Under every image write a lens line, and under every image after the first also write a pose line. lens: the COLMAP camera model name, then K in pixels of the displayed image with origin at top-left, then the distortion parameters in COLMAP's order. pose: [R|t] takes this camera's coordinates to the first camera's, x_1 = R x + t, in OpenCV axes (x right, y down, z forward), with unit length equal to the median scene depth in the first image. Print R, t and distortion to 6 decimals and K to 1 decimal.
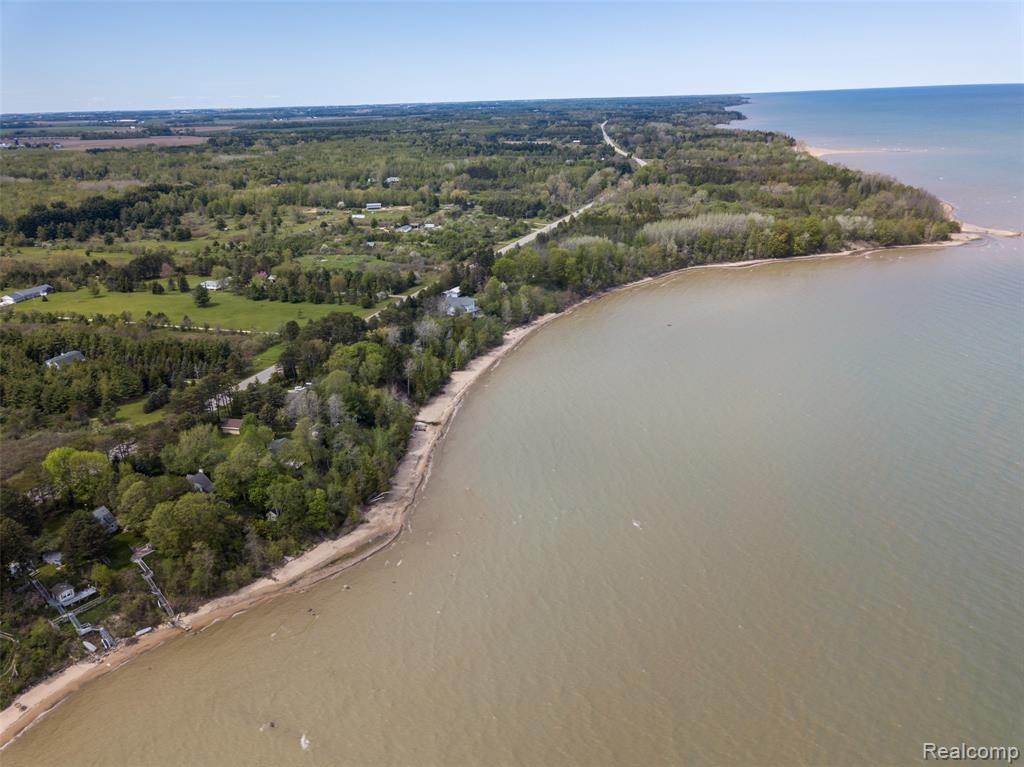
lens RADIAL K [[777.5, 0, 512.0], [0, 777.5, 383.5], [0, 0, 1]] dist [0.025941, -0.000924]
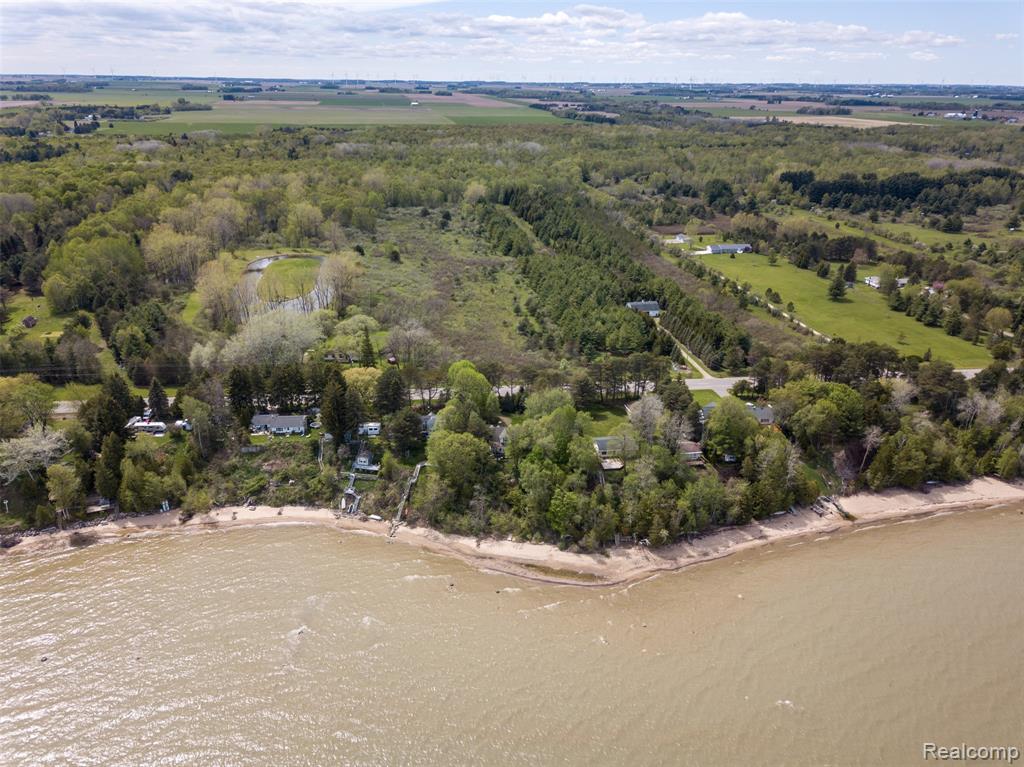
lens RADIAL K [[777.5, 0, 512.0], [0, 777.5, 383.5], [0, 0, 1]] dist [0.025941, -0.000924]
pose [[0.454740, 0.357401, -0.815767, 0.470571], [-0.331688, 0.918021, 0.217304, -0.178665], [0.826556, 0.171764, 0.536006, 0.457075]]
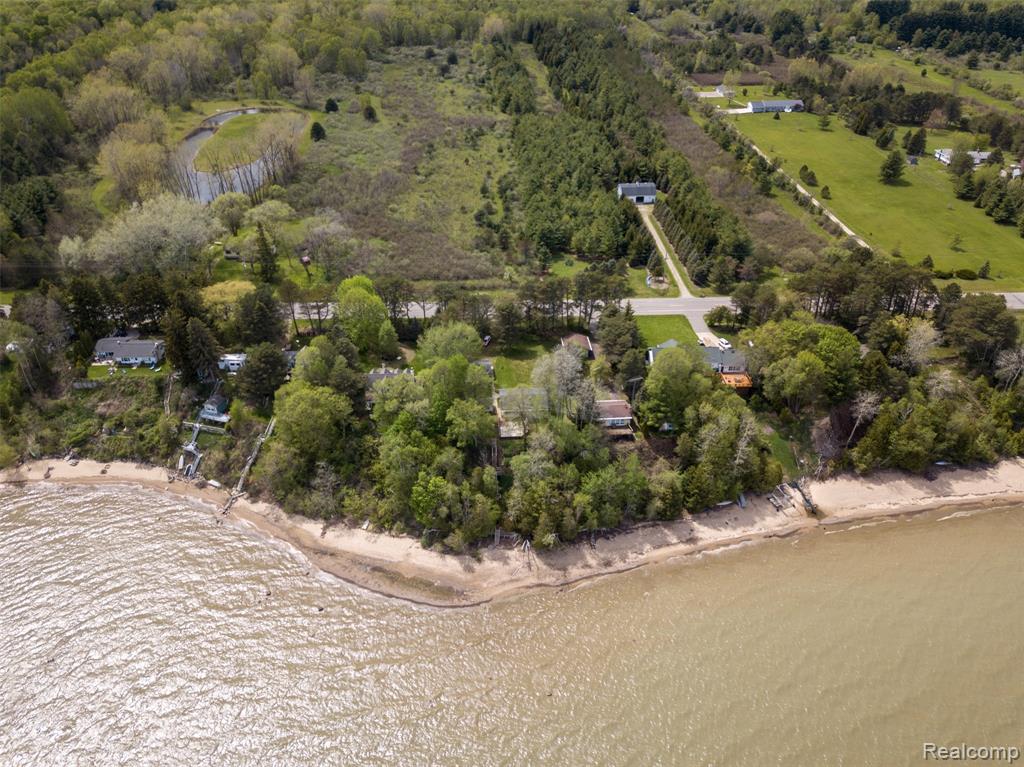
lens RADIAL K [[777.5, 0, 512.0], [0, 777.5, 383.5], [0, 0, 1]] dist [0.025941, -0.000924]
pose [[0.367716, 0.529276, -0.764625, 0.305729], [-0.332873, 0.842666, 0.423214, -0.289339], [0.868321, 0.098901, 0.486043, 0.763245]]
